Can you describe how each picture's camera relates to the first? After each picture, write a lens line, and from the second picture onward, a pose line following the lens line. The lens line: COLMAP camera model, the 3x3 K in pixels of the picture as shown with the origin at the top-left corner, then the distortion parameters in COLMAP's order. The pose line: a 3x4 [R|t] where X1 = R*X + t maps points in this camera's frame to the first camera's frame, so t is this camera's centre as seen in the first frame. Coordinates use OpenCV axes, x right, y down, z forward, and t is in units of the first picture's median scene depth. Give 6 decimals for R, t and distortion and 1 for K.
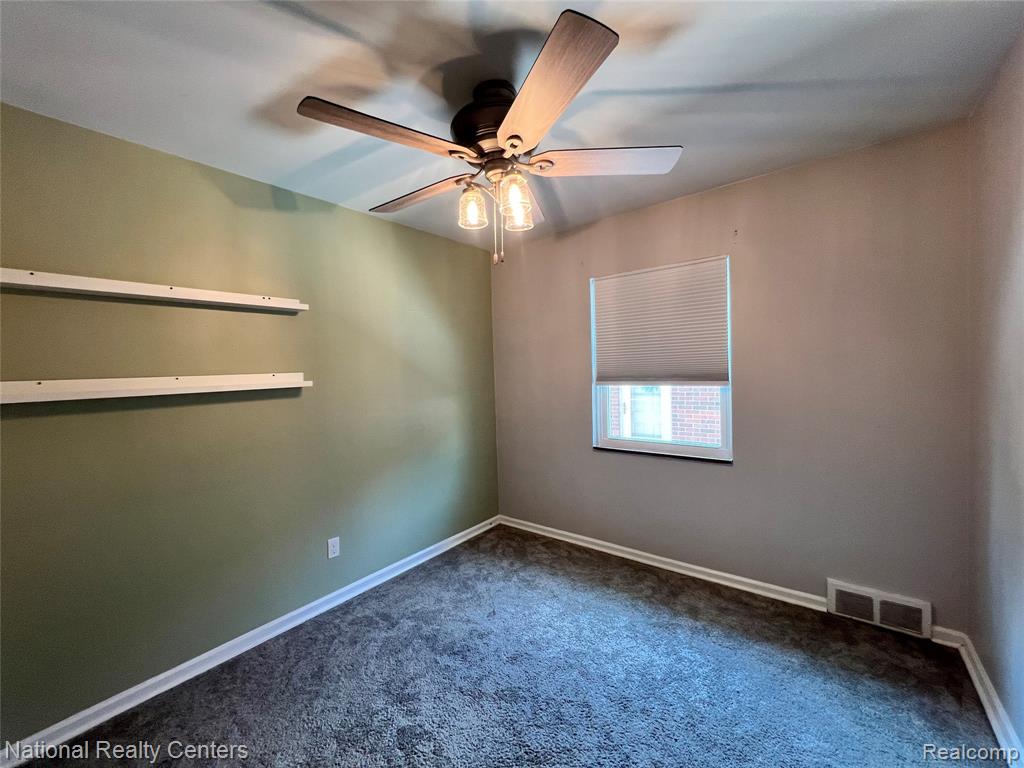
lens RADIAL K [[410.2, 0, 512.5], [0, 410.2, 391.4], [0, 0, 1]] dist [0.001175, -0.000039]
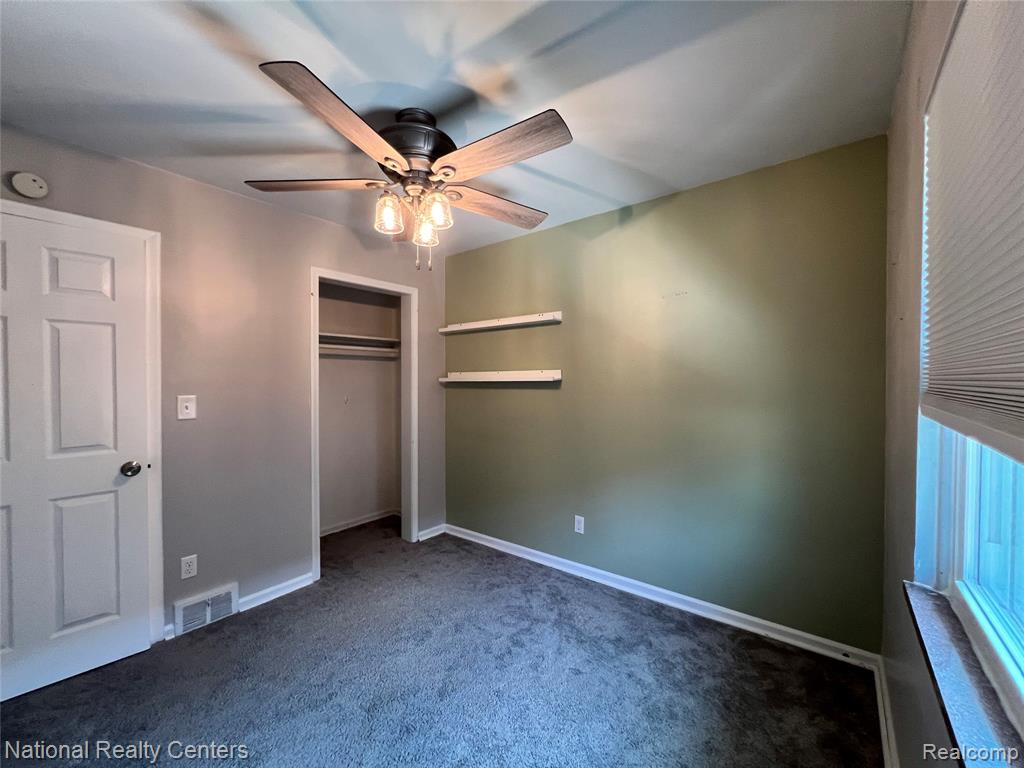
lens RADIAL K [[410.2, 0, 512.5], [0, 410.2, 391.4], [0, 0, 1]] dist [0.001175, -0.000039]
pose [[-0.001491, 0.054958, -0.998488, 0.628249], [-0.053859, 0.997035, 0.054959, -0.035765], [0.998547, 0.053859, 0.001474, 0.737131]]
